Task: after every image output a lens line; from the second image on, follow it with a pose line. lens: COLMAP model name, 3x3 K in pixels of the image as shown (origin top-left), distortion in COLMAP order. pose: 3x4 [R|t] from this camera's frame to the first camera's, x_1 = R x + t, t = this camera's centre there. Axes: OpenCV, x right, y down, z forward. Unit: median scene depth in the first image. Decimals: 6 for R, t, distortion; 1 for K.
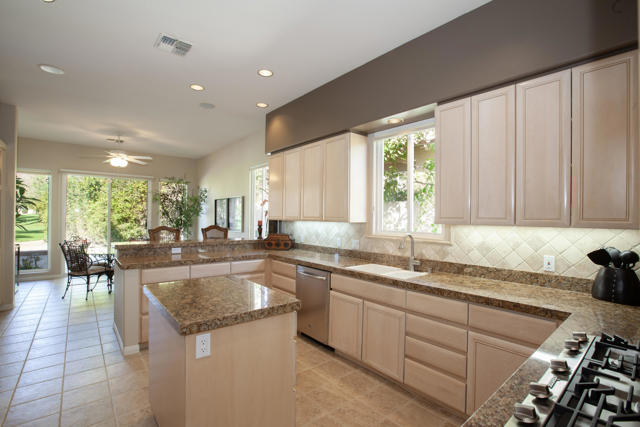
lens RADIAL K [[295.9, 0, 311.4], [0, 295.9, 216.2], [0, 0, 1]] dist [-0.058306, 0.022758]
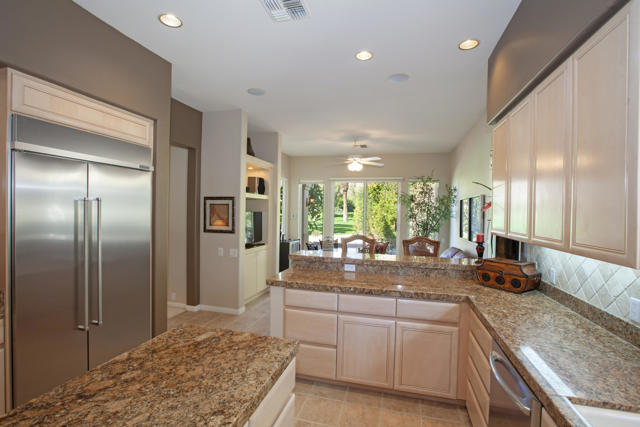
lens RADIAL K [[295.9, 0, 311.4], [0, 295.9, 216.2], [0, 0, 1]] dist [-0.058306, 0.022758]
pose [[0.588504, 0.009851, -0.808434, 0.110148], [-0.006366, 0.999951, 0.007550, -0.025245], [0.808469, 0.000703, 0.588538, 0.350585]]
